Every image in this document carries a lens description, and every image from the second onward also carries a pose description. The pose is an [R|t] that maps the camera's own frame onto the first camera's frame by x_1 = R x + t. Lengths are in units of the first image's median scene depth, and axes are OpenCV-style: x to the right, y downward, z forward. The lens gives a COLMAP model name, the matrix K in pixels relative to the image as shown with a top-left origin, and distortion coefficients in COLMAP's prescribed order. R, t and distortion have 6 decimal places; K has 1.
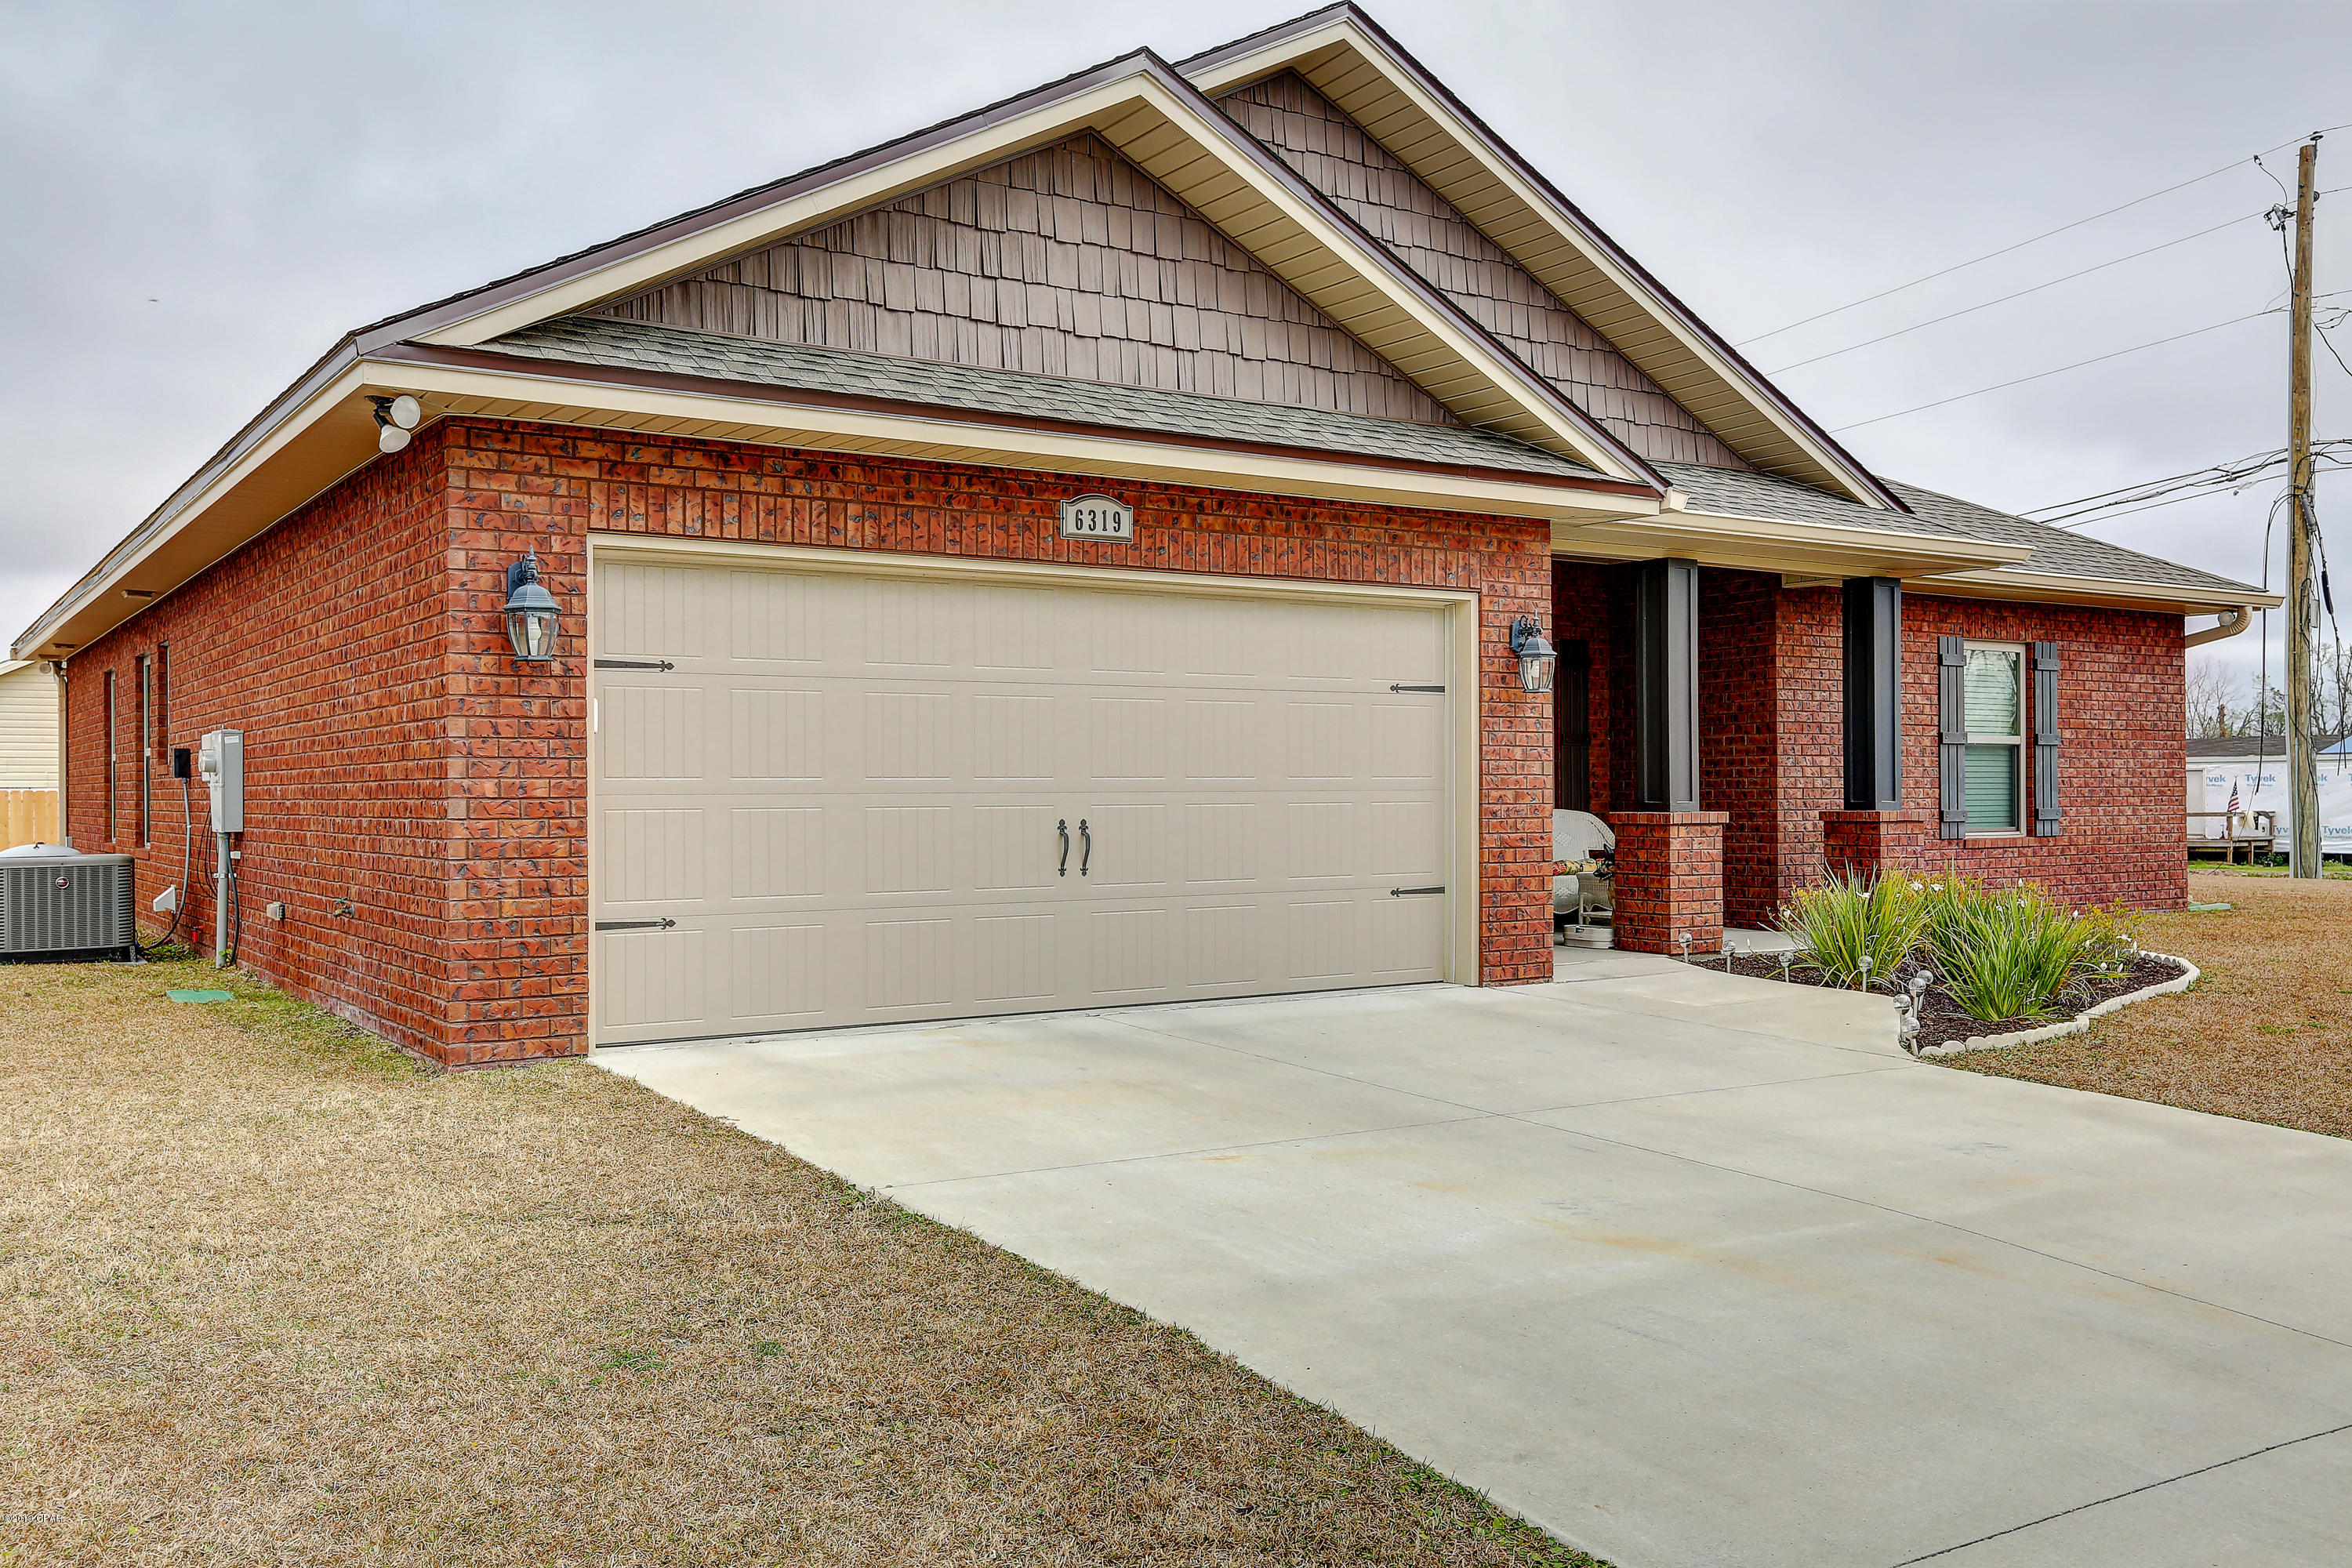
lens RADIAL K [[1982.0, 0, 1176.0], [0, 1982.0, 784.0], [0, 0, 1]] dist [-0.003778, 0.188405]
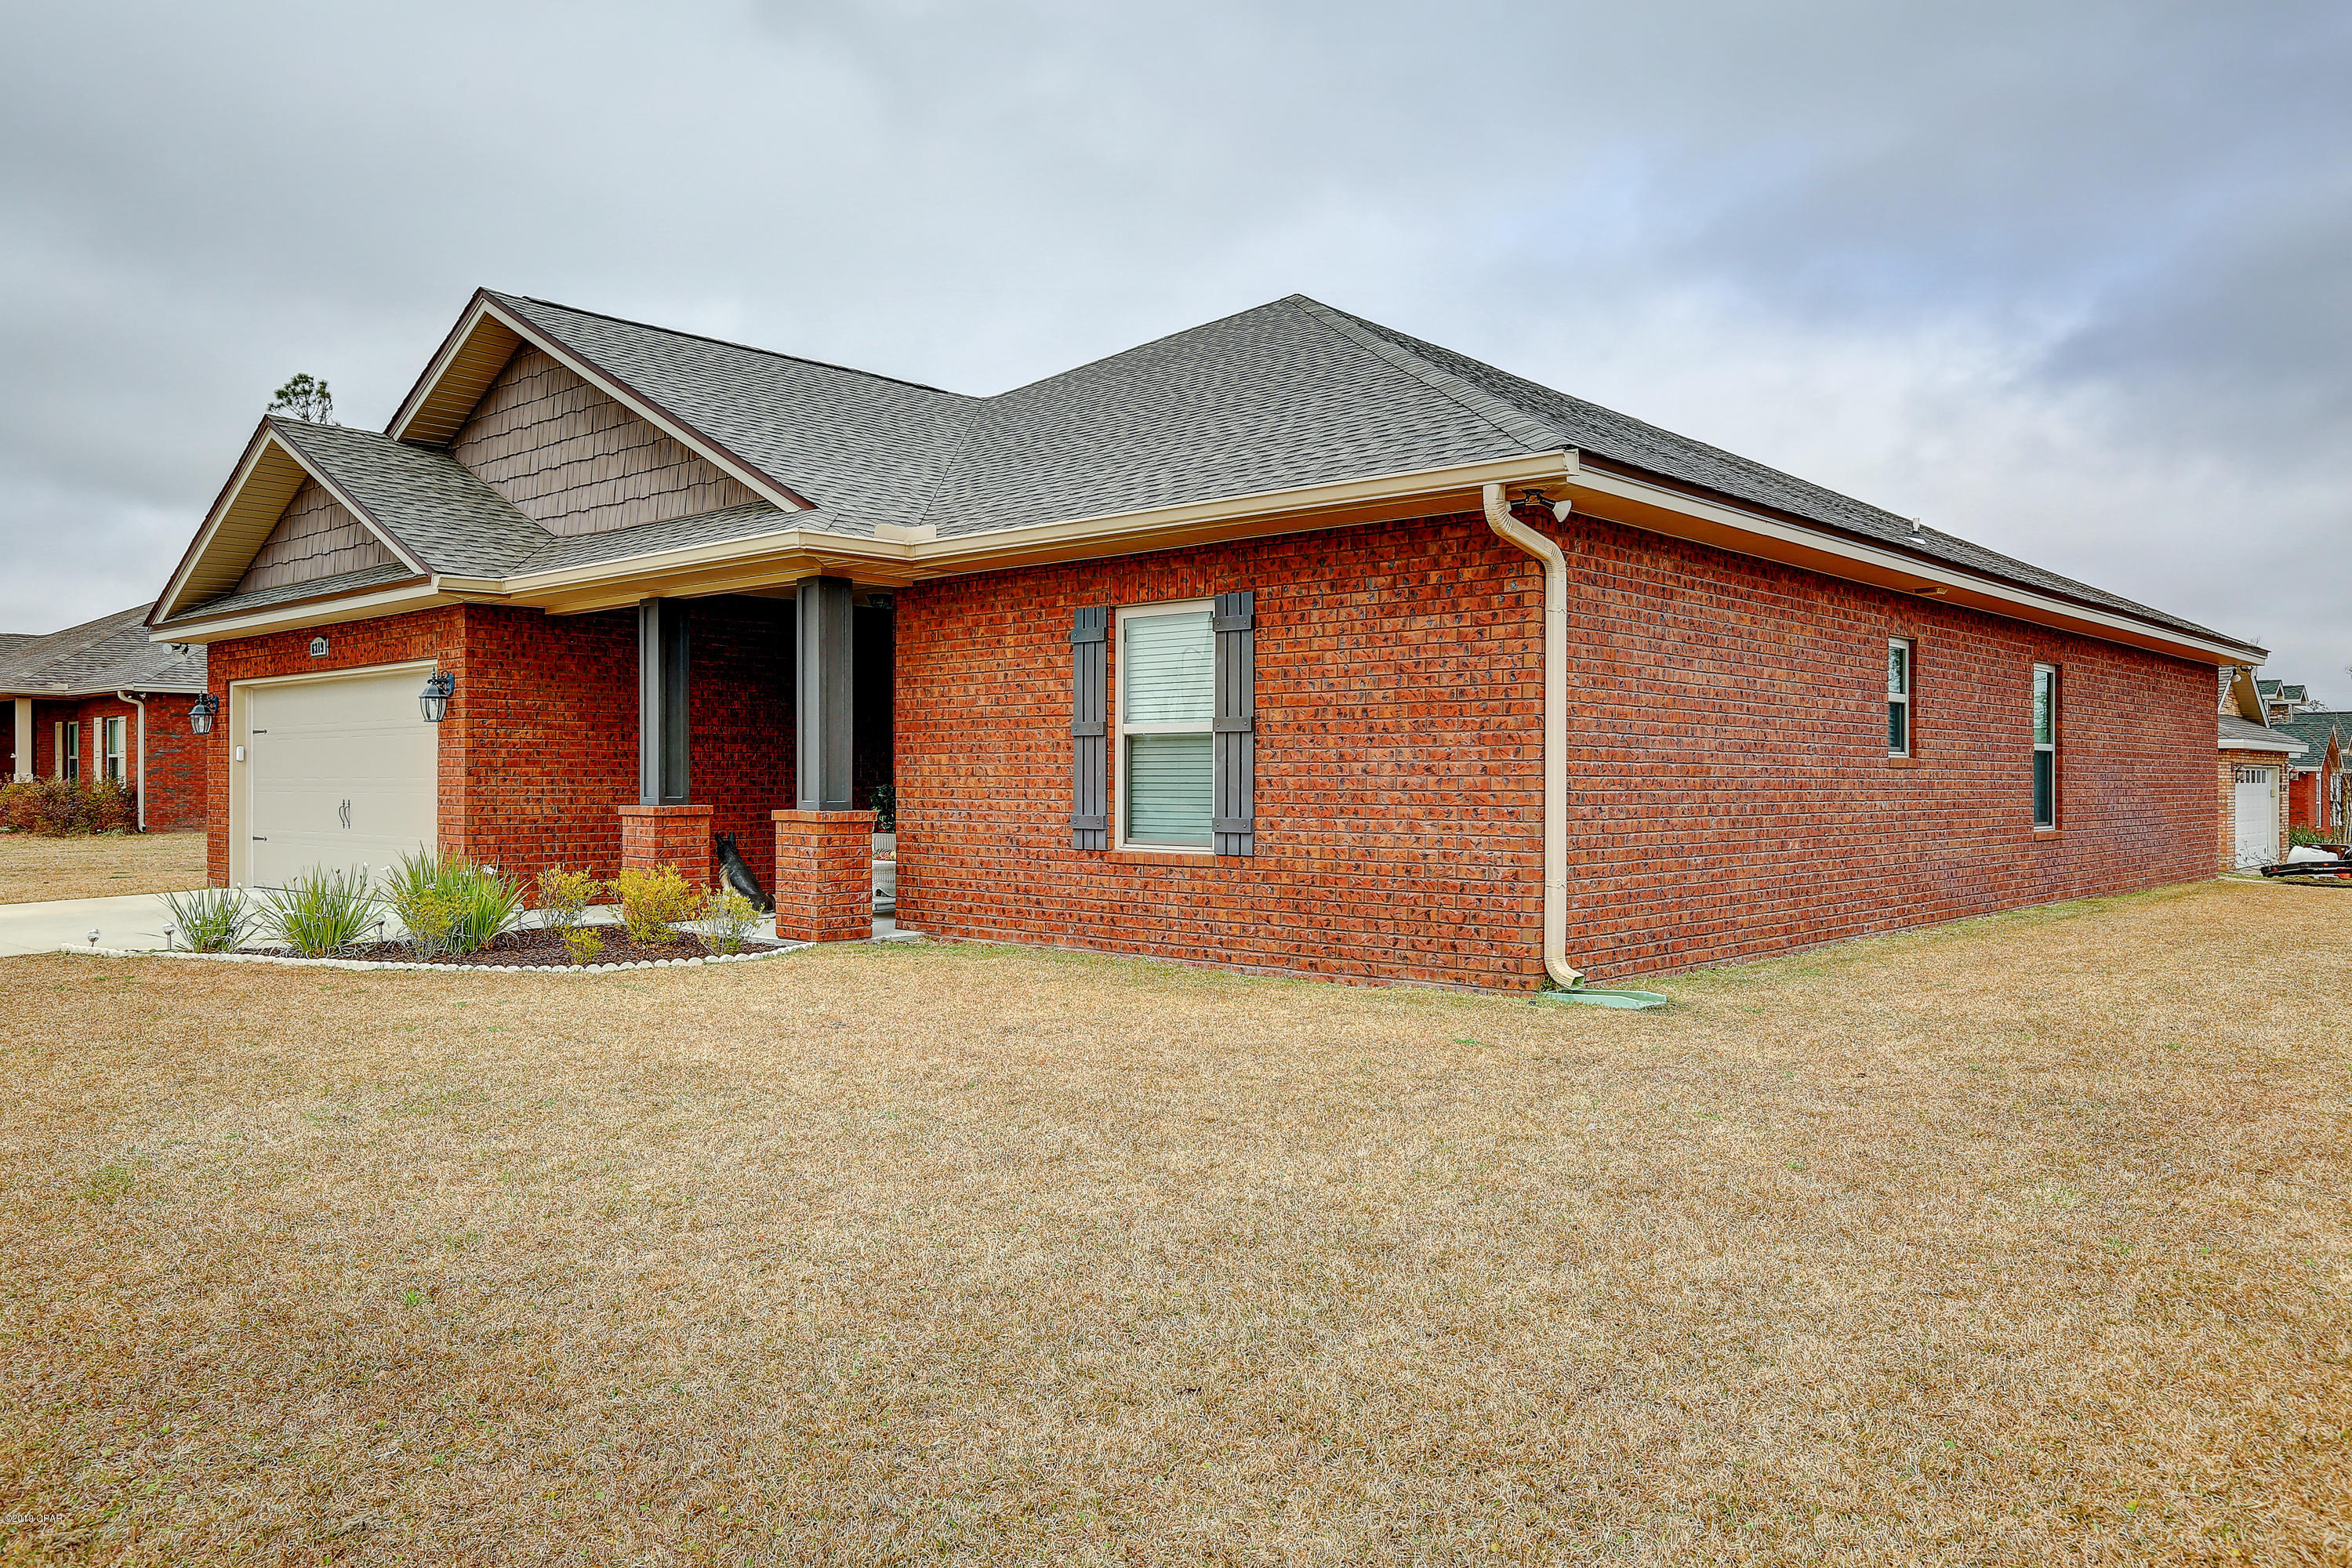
lens RADIAL K [[1661.2, 0, 1176.0], [0, 1661.2, 784.0], [0, 0, 1]] dist [0.004777, 0.002290]
pose [[0.242885, 0.009505, -0.970009, 1.546452], [0.004588, 0.999930, 0.010947, -0.010671], [0.970044, -0.007109, 0.242824, 1.244627]]
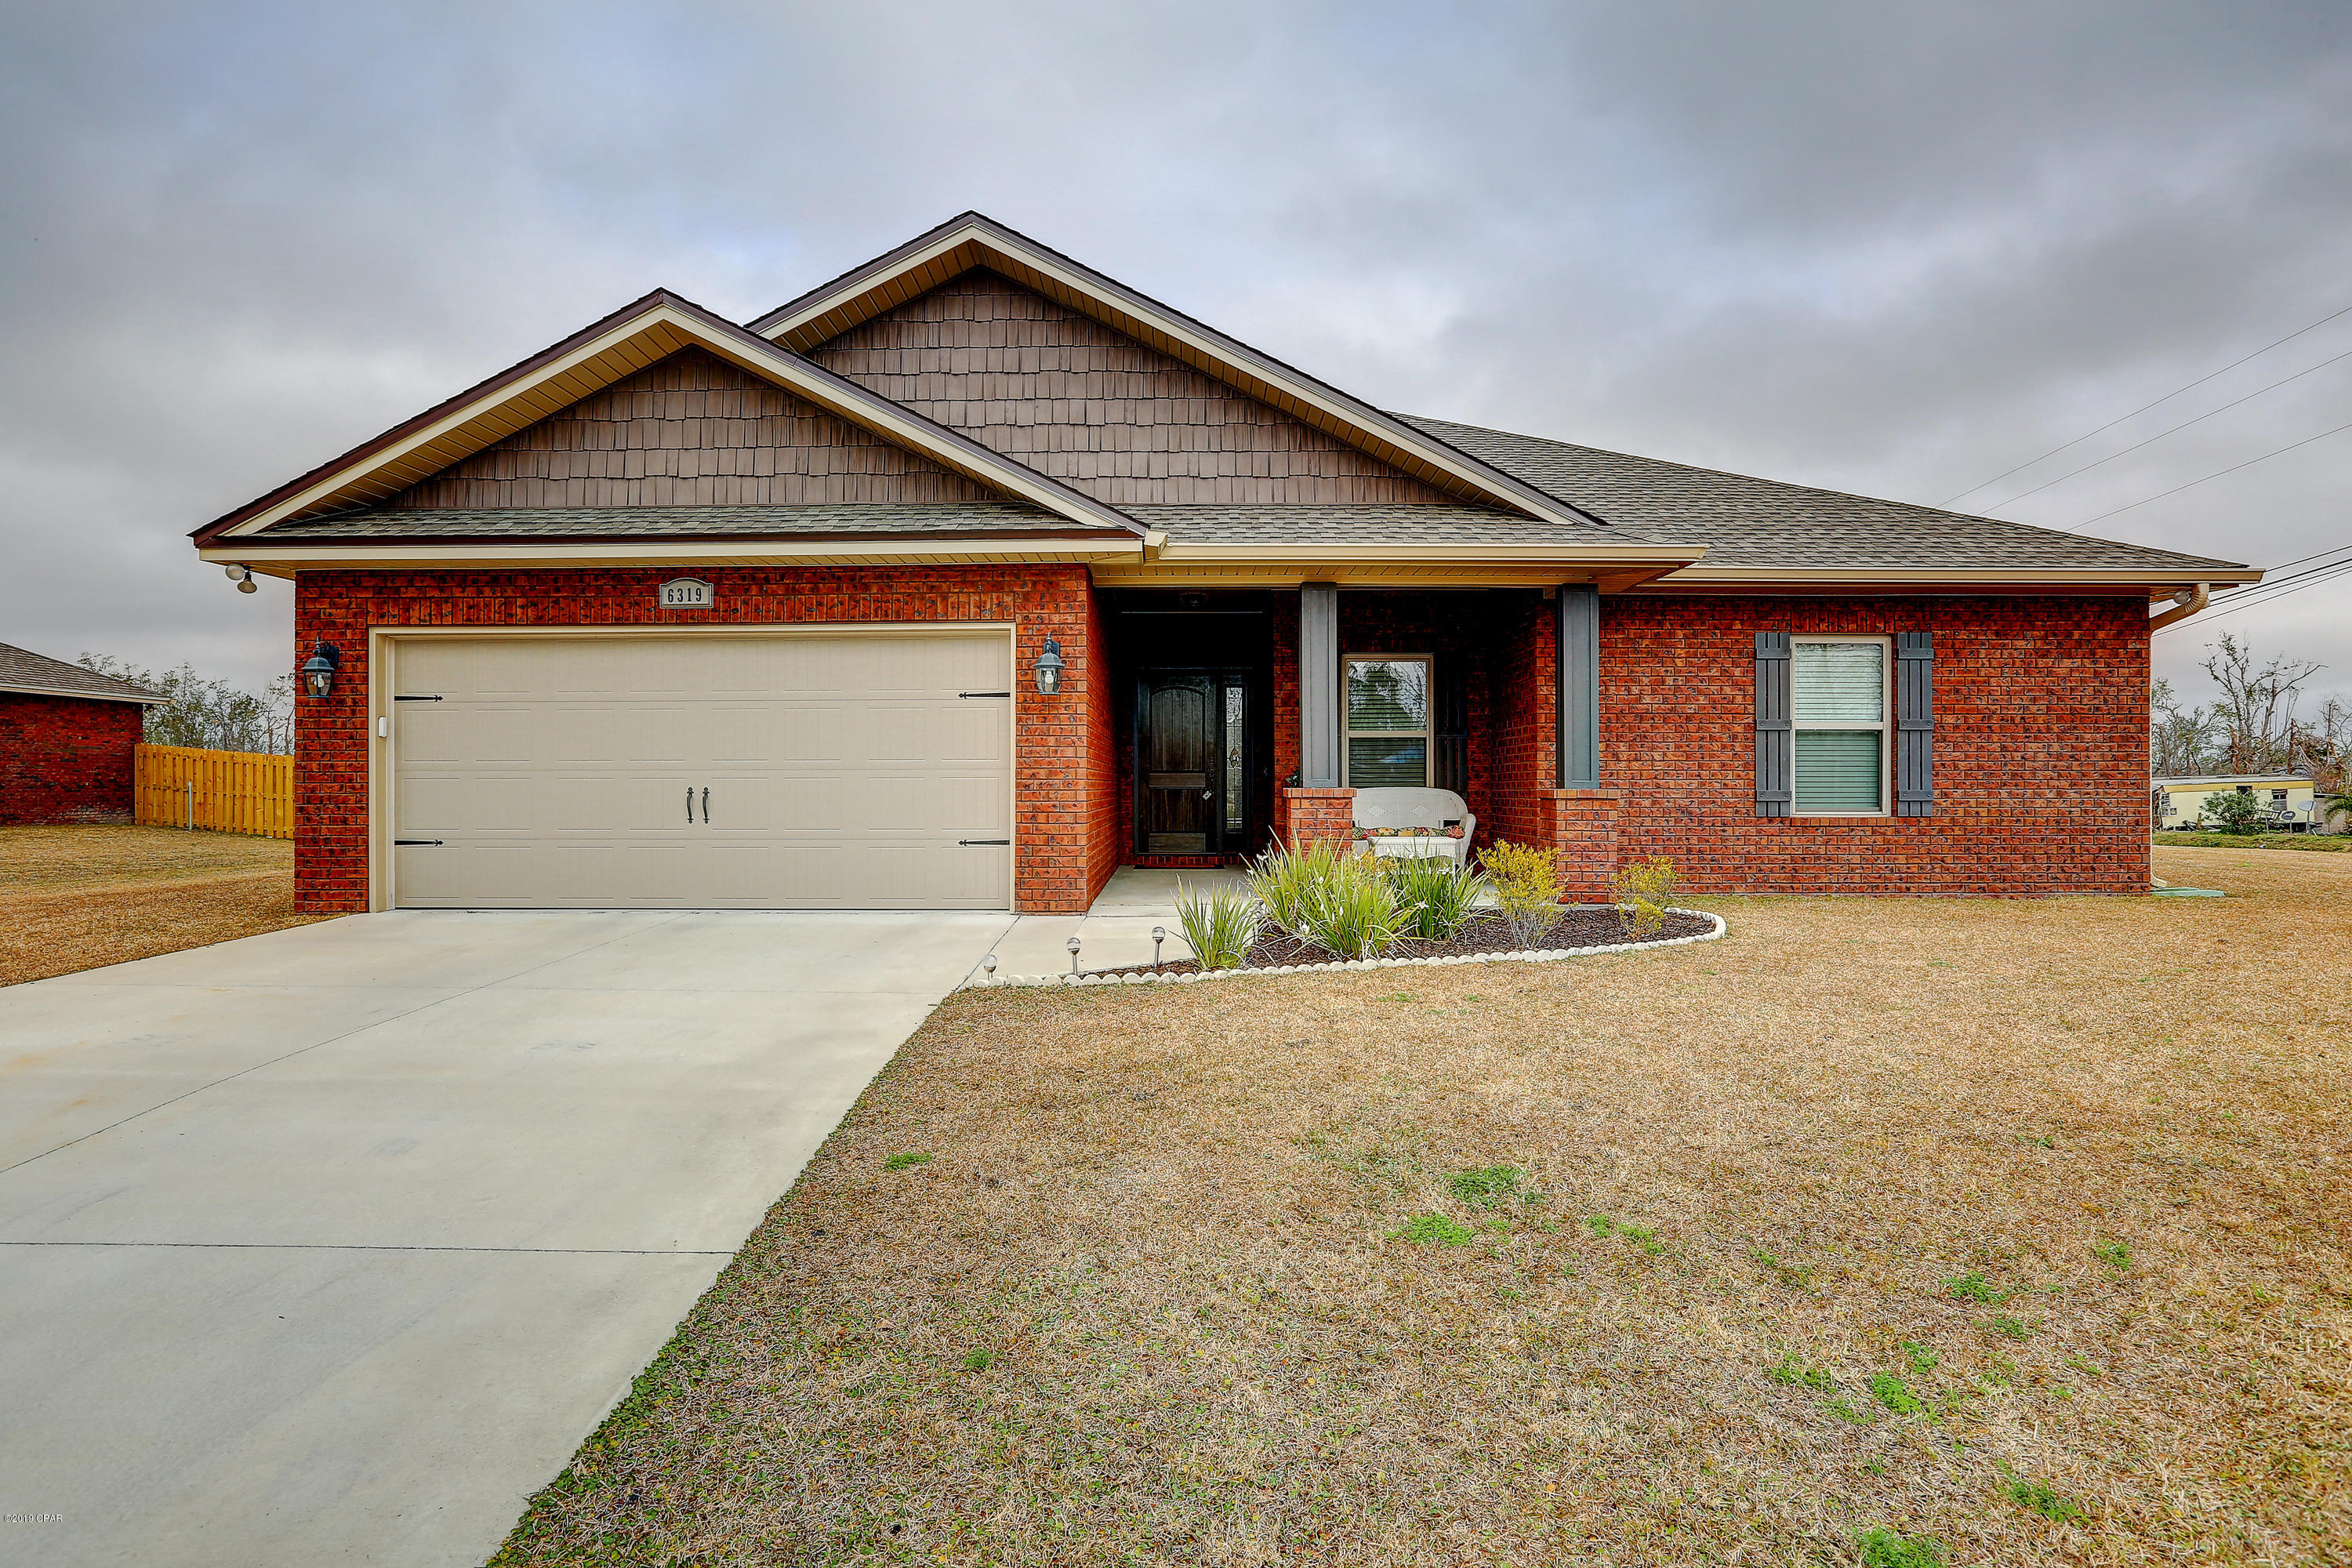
lens RADIAL K [[1202.3, 0, 1176.0], [0, 1202.3, 784.0], [0, 0, 1]] dist [-0.046667, 0.037832]
pose [[0.822602, 0.005658, -0.568589, 0.708944], [-0.001214, 0.999966, 0.008194, 0.006504], [0.568616, -0.006050, 0.822581, 0.391128]]
